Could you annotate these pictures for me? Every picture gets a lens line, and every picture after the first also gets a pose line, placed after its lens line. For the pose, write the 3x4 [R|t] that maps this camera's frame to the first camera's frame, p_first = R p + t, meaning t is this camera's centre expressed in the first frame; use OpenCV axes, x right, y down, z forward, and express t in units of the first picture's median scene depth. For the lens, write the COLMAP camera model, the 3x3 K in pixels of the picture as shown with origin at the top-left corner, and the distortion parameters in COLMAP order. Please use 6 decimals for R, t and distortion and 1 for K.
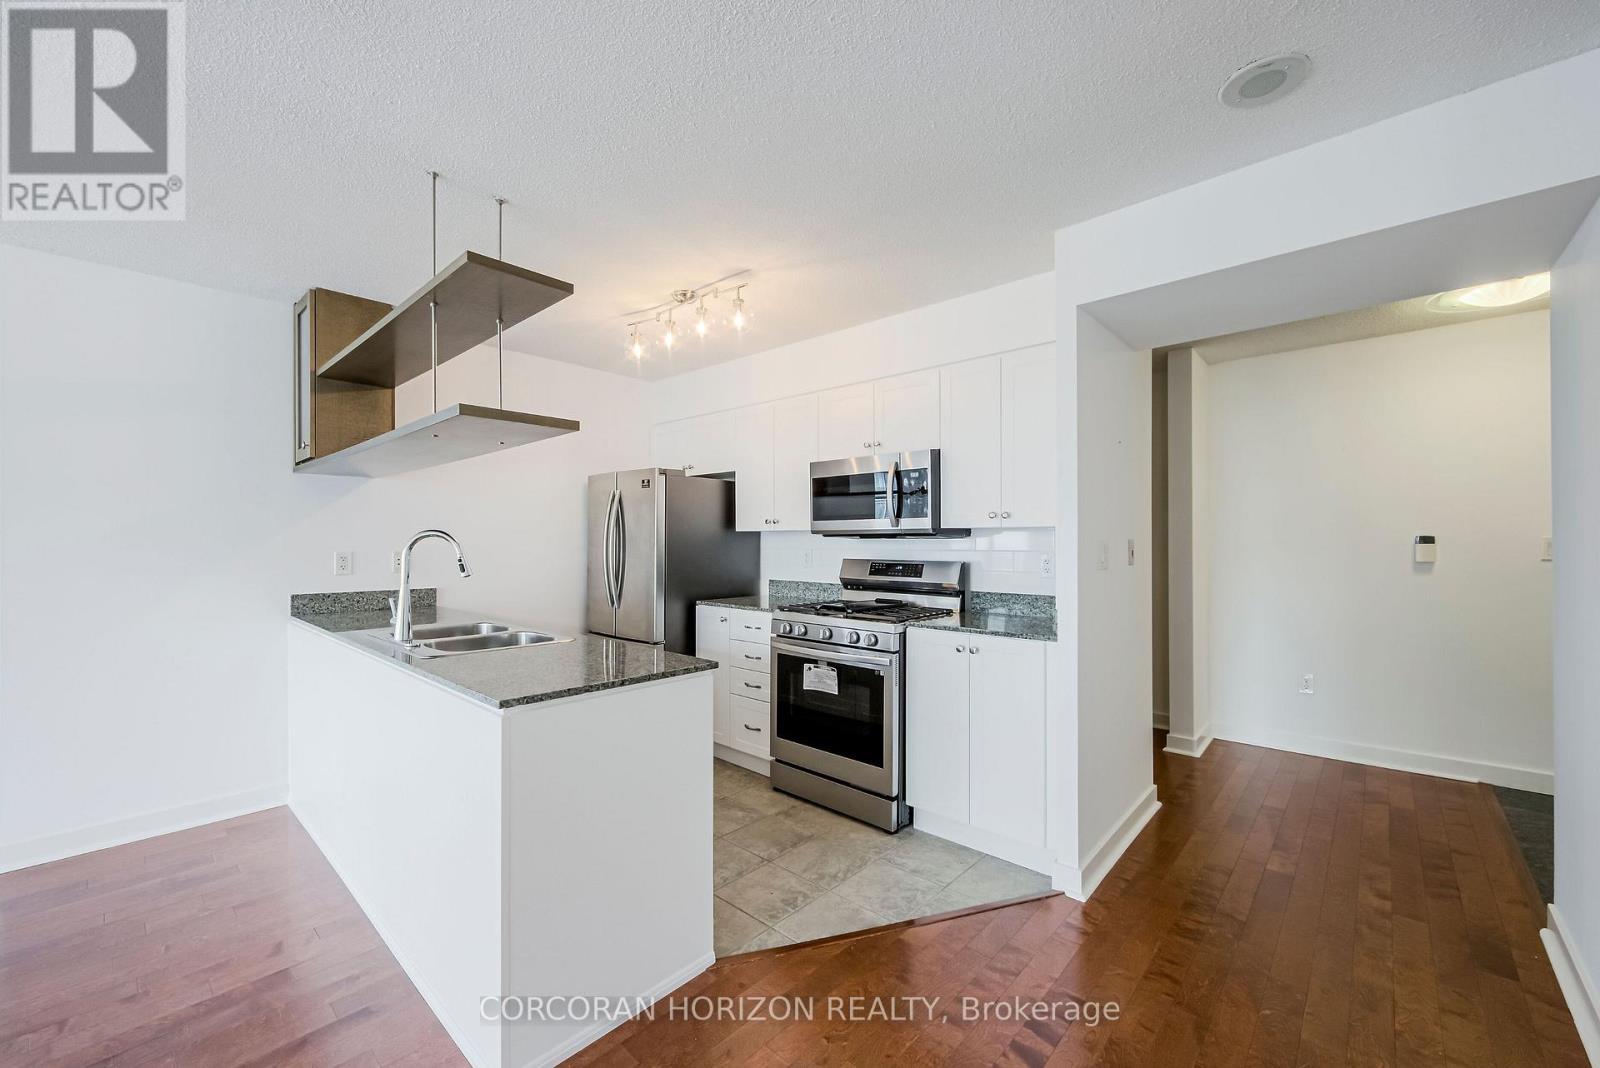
lens RADIAL K [[634.4, 0, 798.1], [0, 634.4, 539.5], [0, 0, 1]] dist [0.001692, 0.000040]
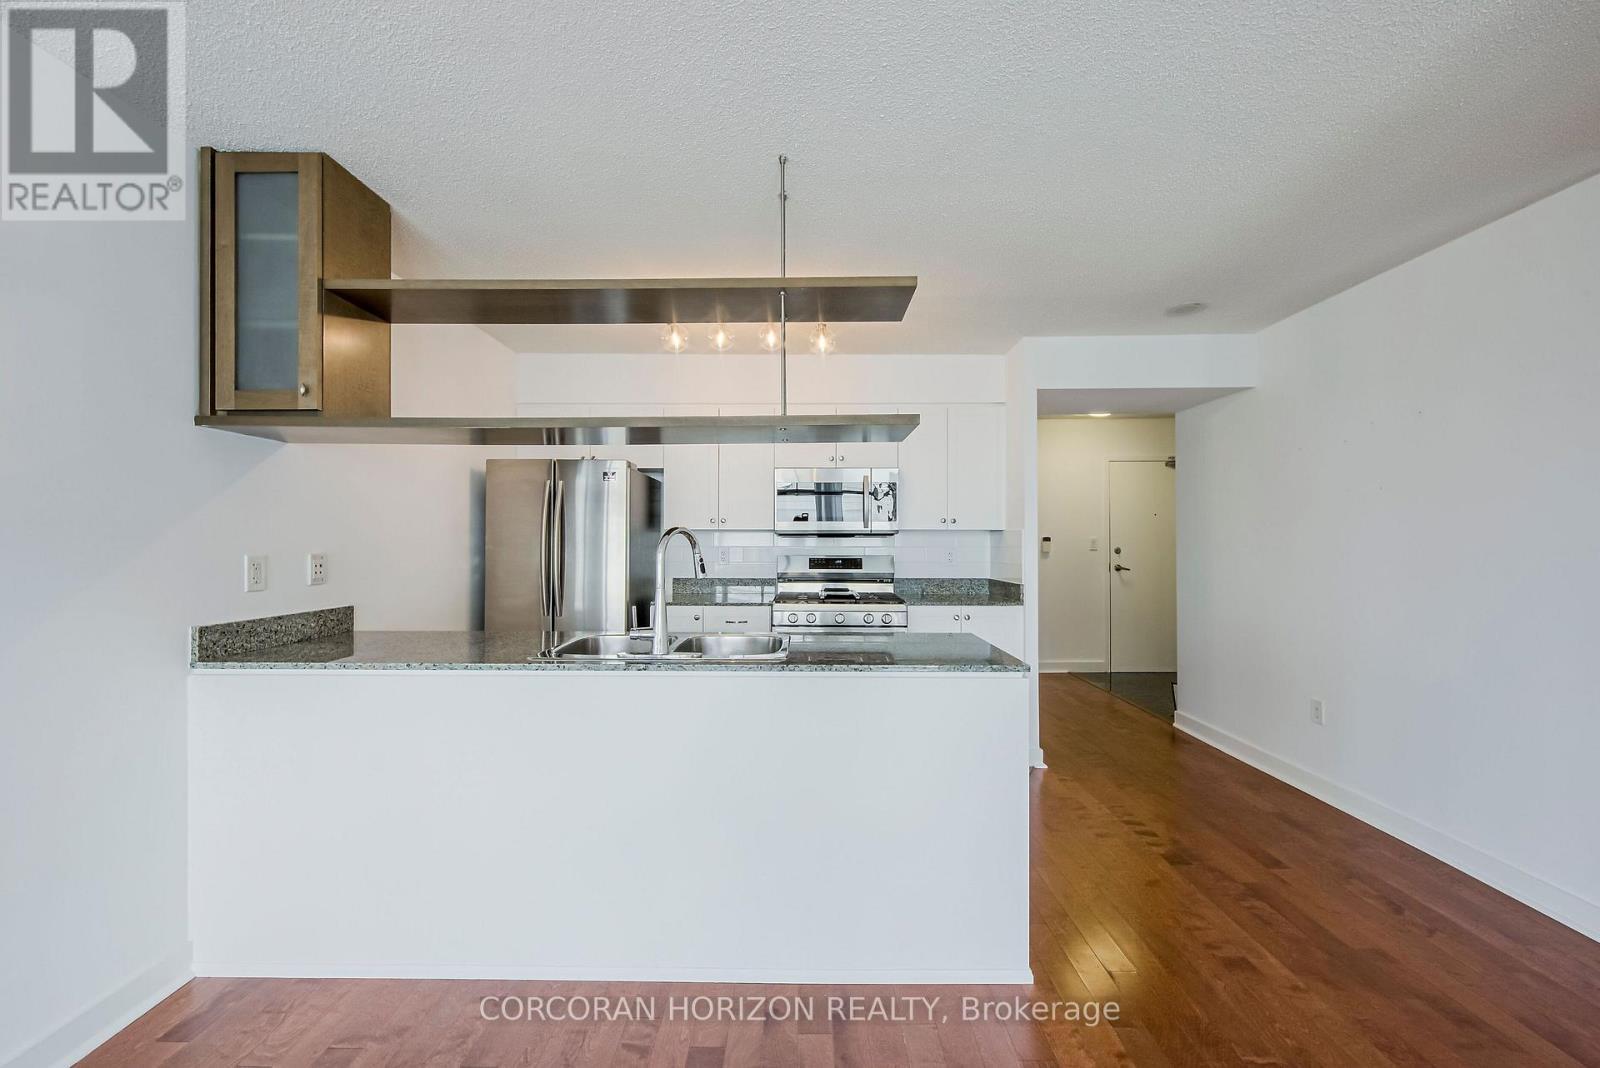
lens RADIAL K [[634.4, 0, 797.8], [0, 634.4, 534.0], [0, 0, 1]] dist [0.001692, 0.000040]
pose [[0.742851, 0.007386, 0.669416, -0.726298], [0.000108, 0.999938, -0.011153, 0.005558], [-0.669457, 0.008357, 0.742804, 0.163302]]
